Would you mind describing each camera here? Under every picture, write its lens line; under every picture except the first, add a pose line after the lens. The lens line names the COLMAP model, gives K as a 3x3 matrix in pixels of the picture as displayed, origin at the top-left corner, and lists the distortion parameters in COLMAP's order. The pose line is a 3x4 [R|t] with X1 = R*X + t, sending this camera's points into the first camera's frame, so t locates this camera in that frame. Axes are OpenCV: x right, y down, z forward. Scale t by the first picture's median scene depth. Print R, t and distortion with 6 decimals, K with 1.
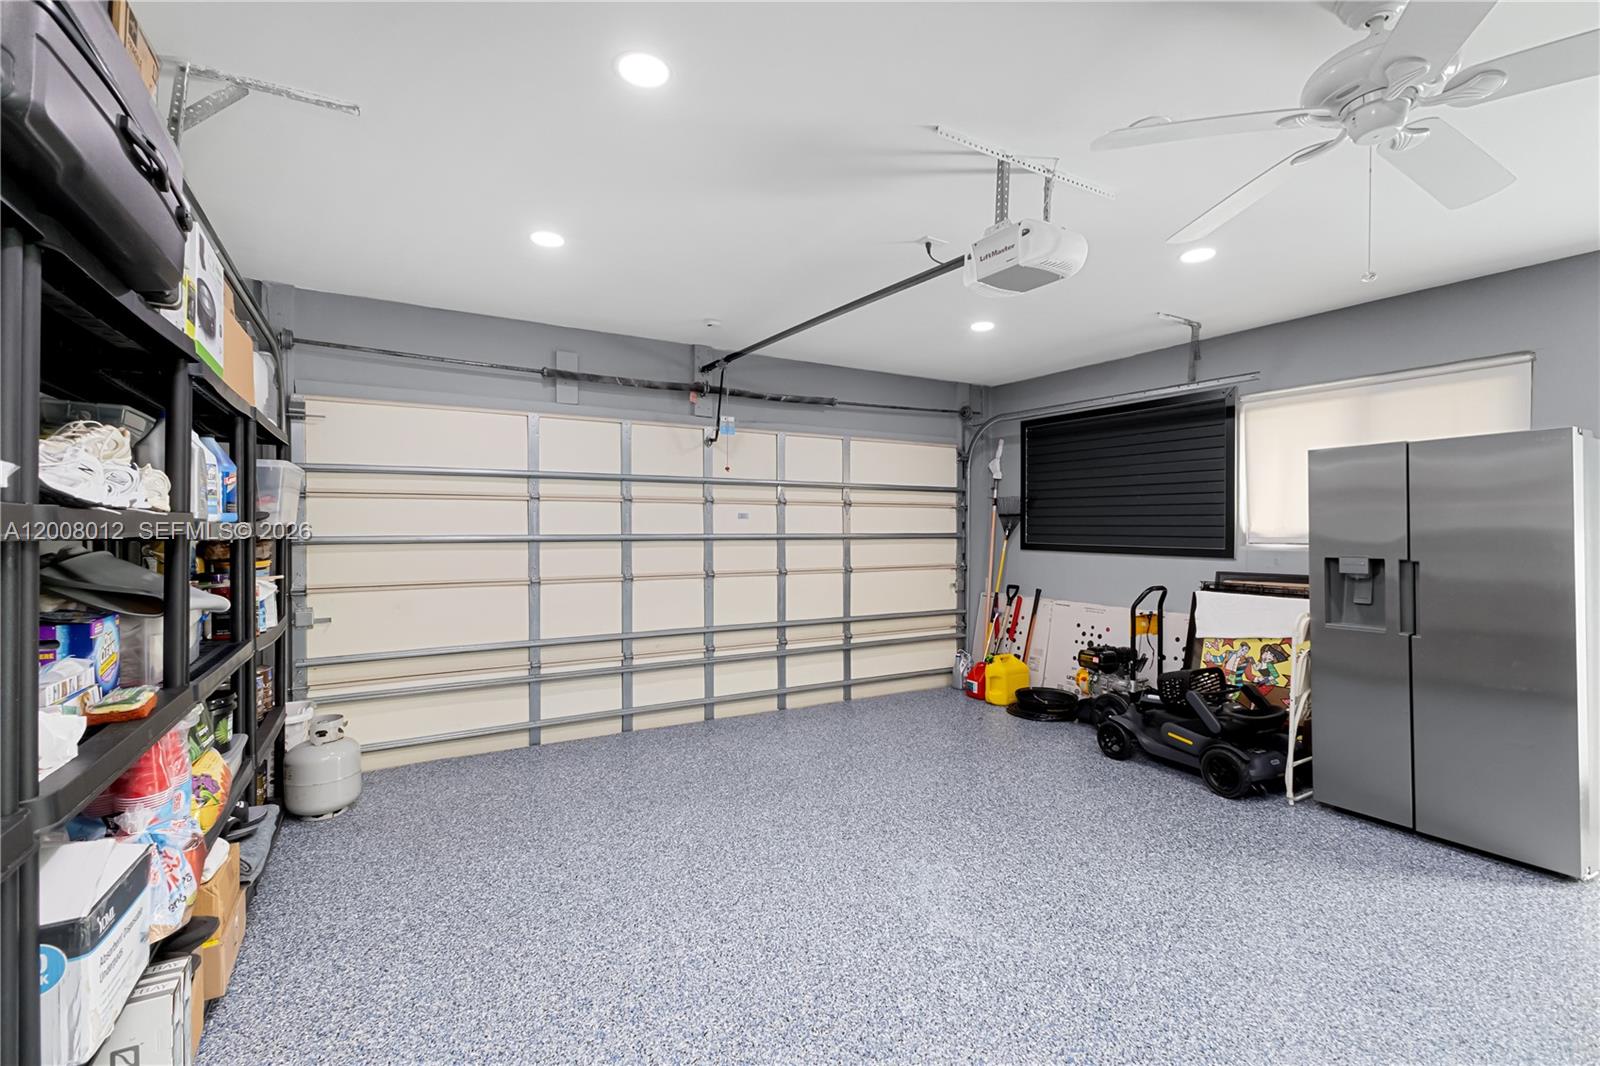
lens RADIAL K [[700.0, 0, 813.3], [0, 700.0, 524.7], [0, 0, 1]] dist [0.012038, -0.000007]
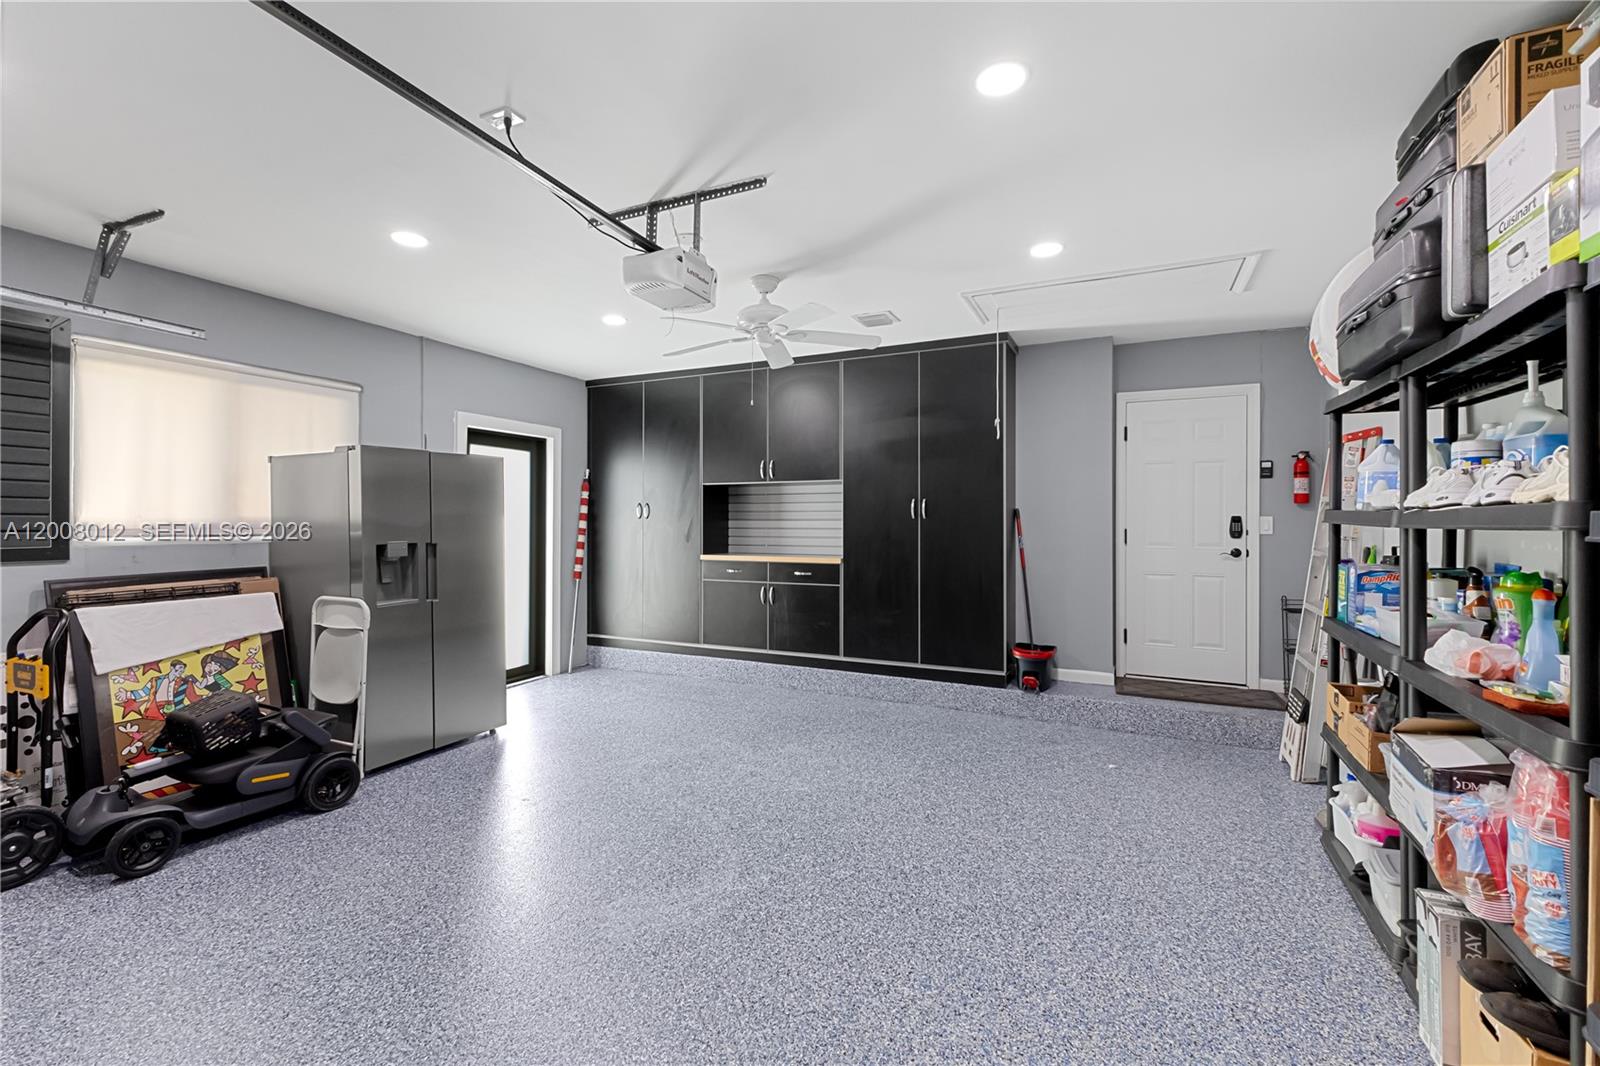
lens RADIAL K [[680.7, 0, 797.0], [0, 680.7, 510.9], [0, 0, 1]] dist [0.014322, -0.000094]
pose [[-0.547212, 0.008041, 0.836955, -0.448996], [-0.006742, 0.999879, -0.014014, 0.003668], [-0.836967, -0.013312, -0.547092, 0.878860]]
